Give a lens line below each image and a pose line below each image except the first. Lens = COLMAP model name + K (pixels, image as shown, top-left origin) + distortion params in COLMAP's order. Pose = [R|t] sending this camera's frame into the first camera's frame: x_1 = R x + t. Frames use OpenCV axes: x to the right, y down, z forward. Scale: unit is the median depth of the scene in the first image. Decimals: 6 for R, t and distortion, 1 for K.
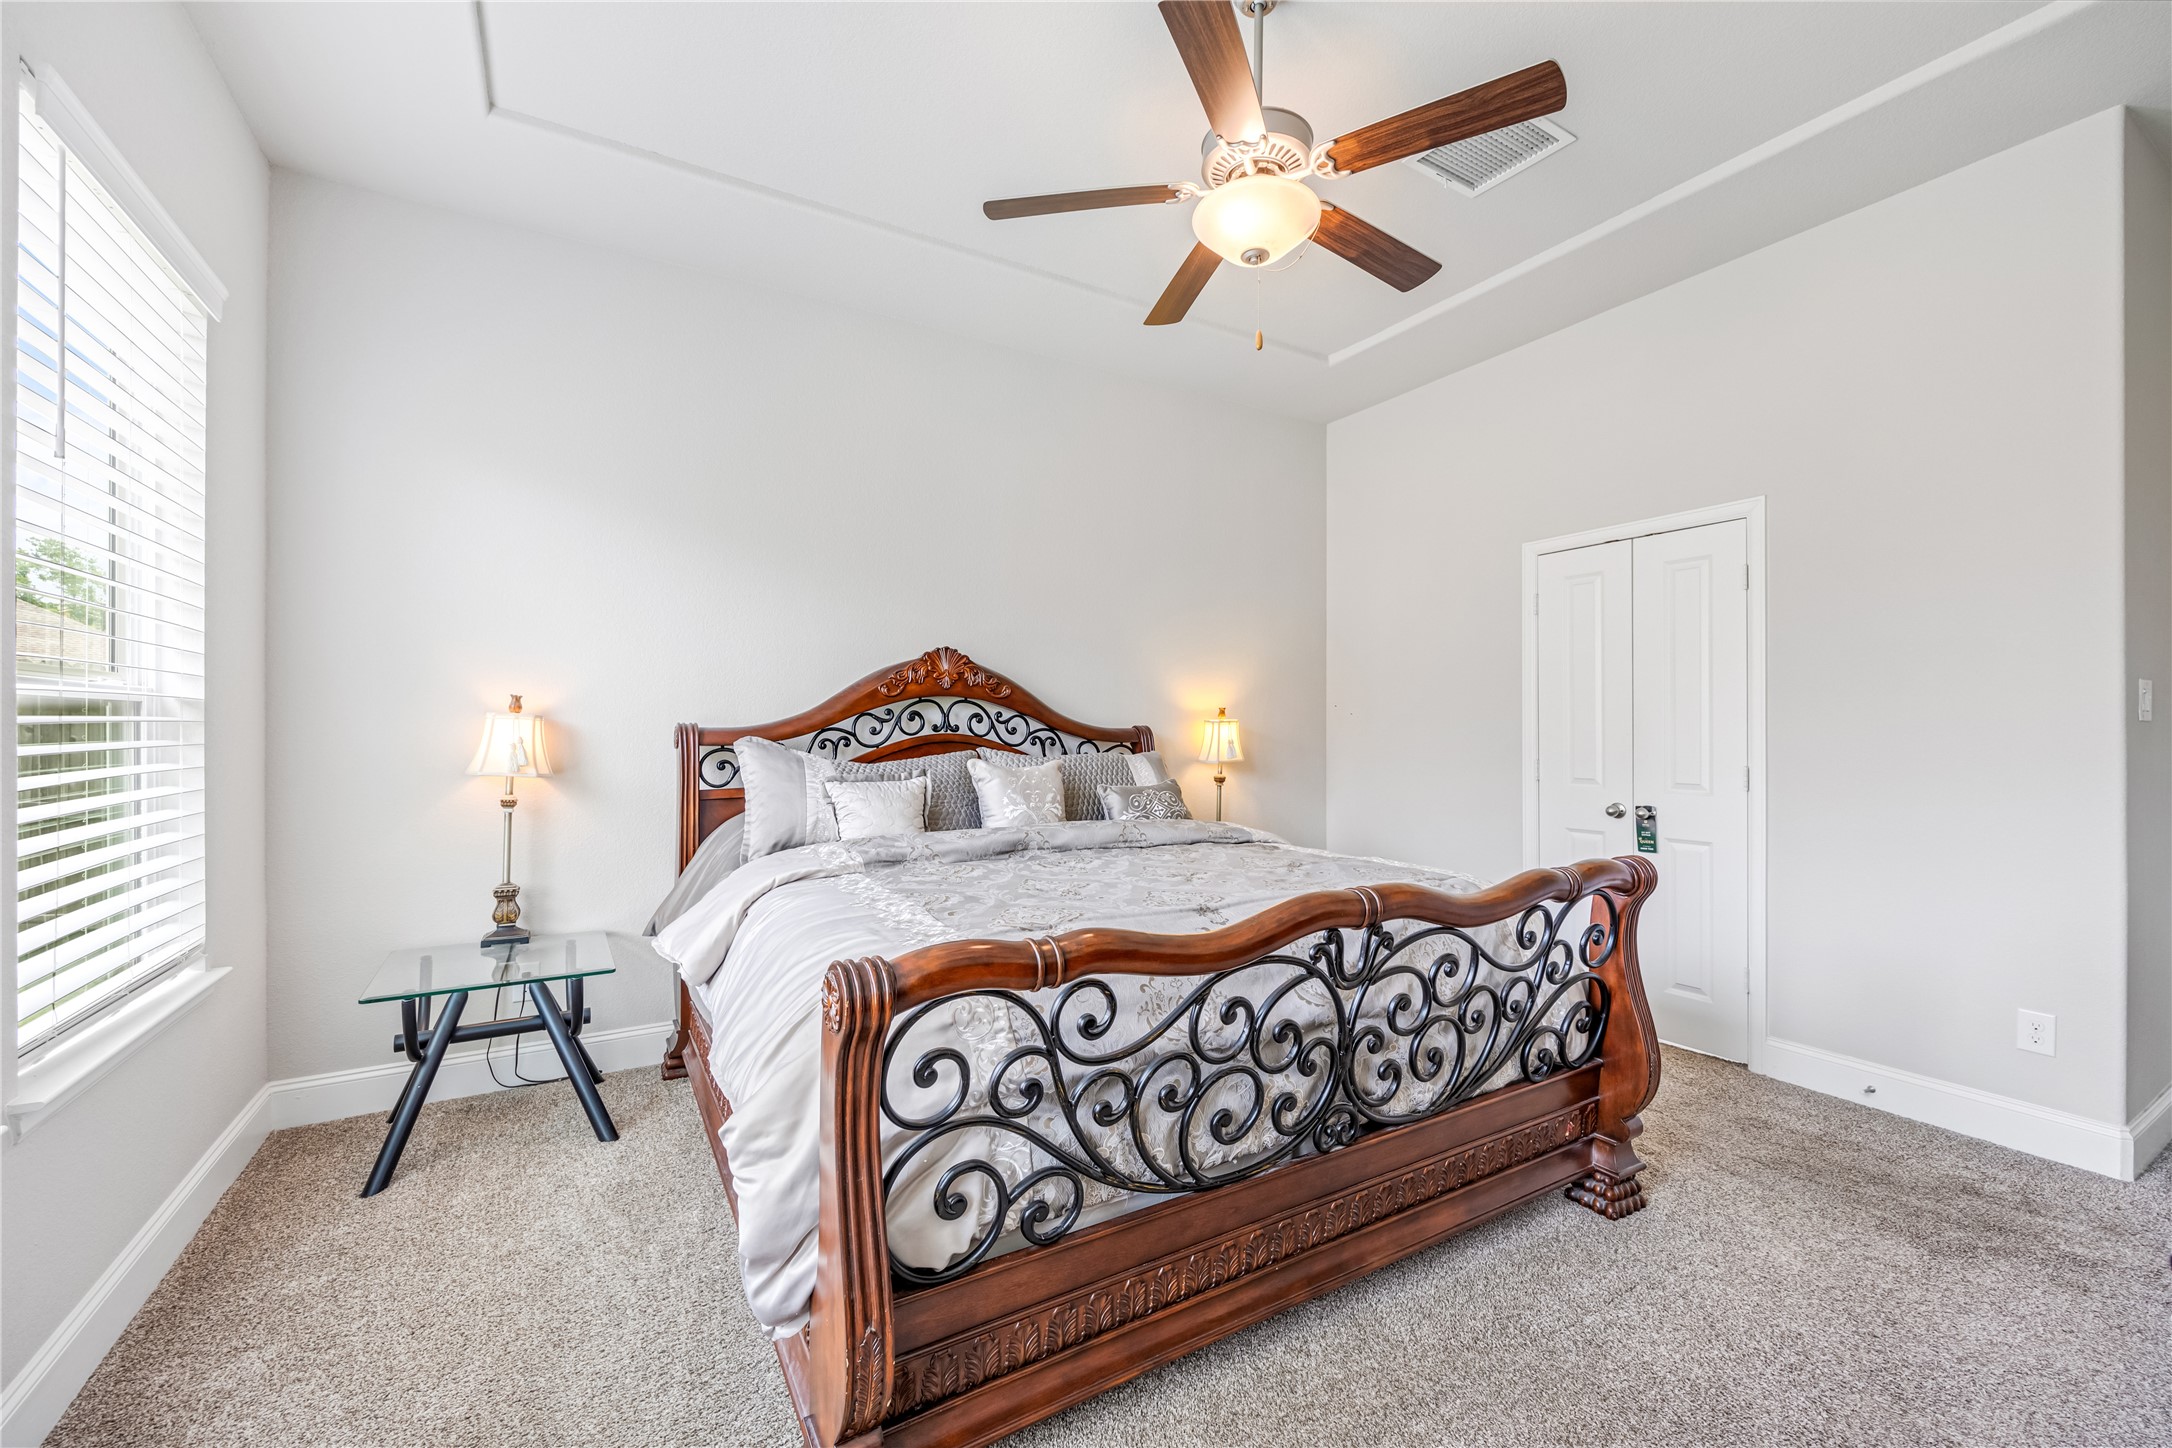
lens RADIAL K [[874.6, 0, 1100.0], [0, 874.6, 714.1], [0, 0, 1]] dist [0.004219, 0.000196]
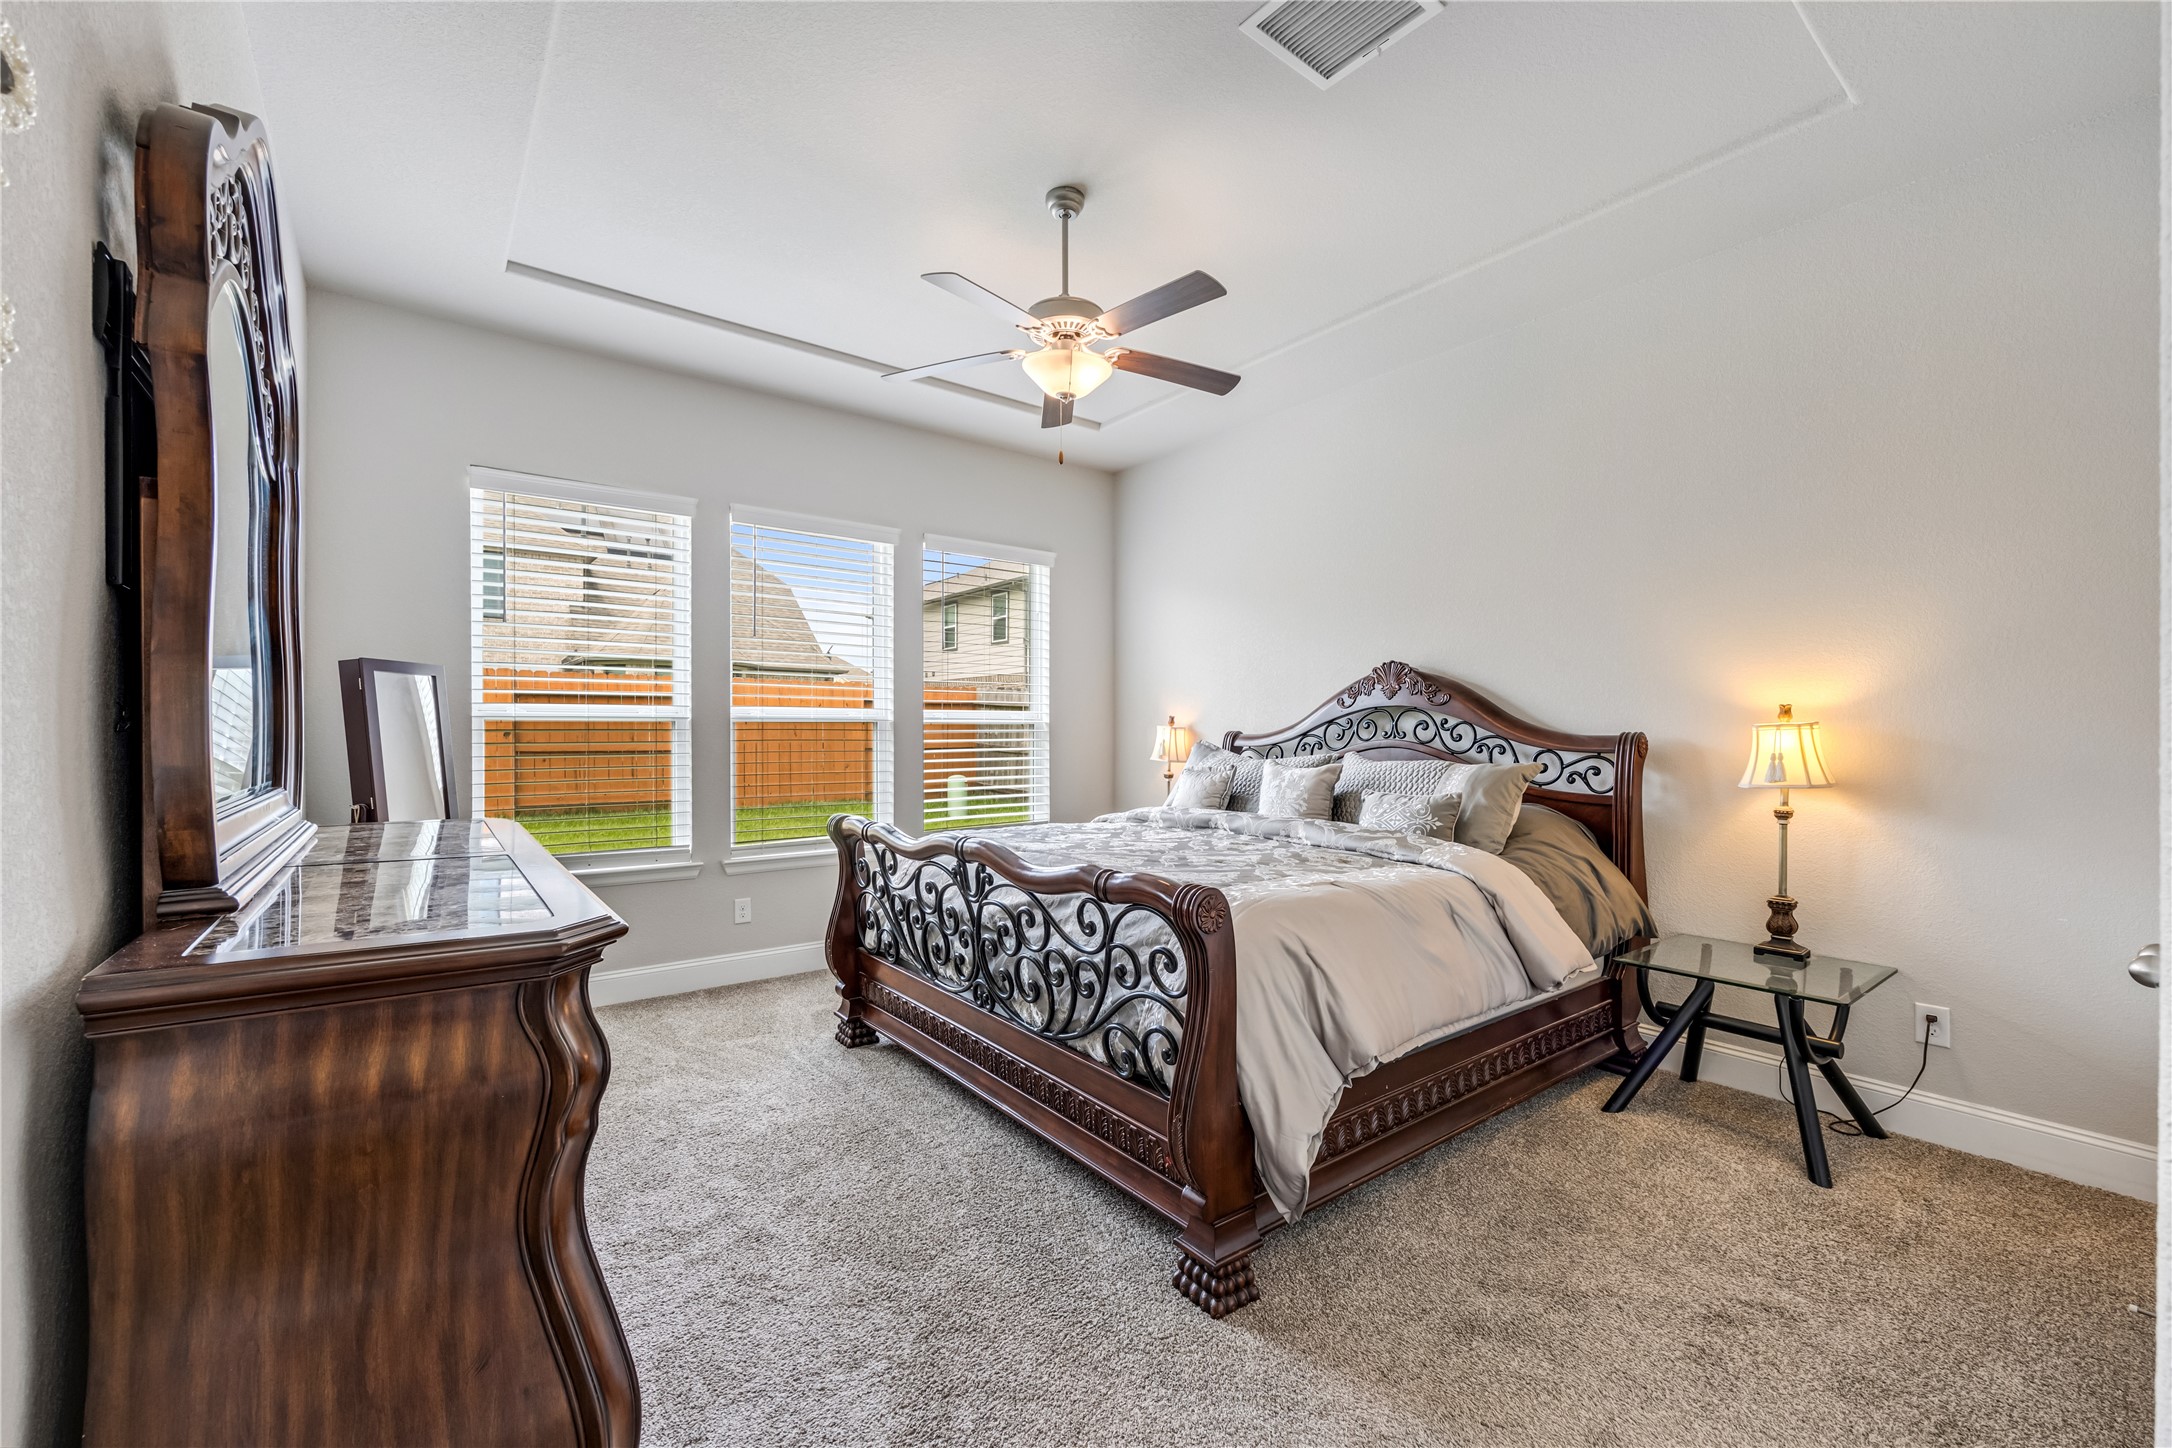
lens RADIAL K [[874.6, 0, 1099.4], [0, 874.6, 738.1], [0, 0, 1]] dist [0.004219, 0.000196]
pose [[0.107462, 0.001872, -0.994207, 0.849265], [0.012140, 0.999921, 0.003195, 0.011639], [0.994135, -0.012413, 0.107430, 0.492112]]
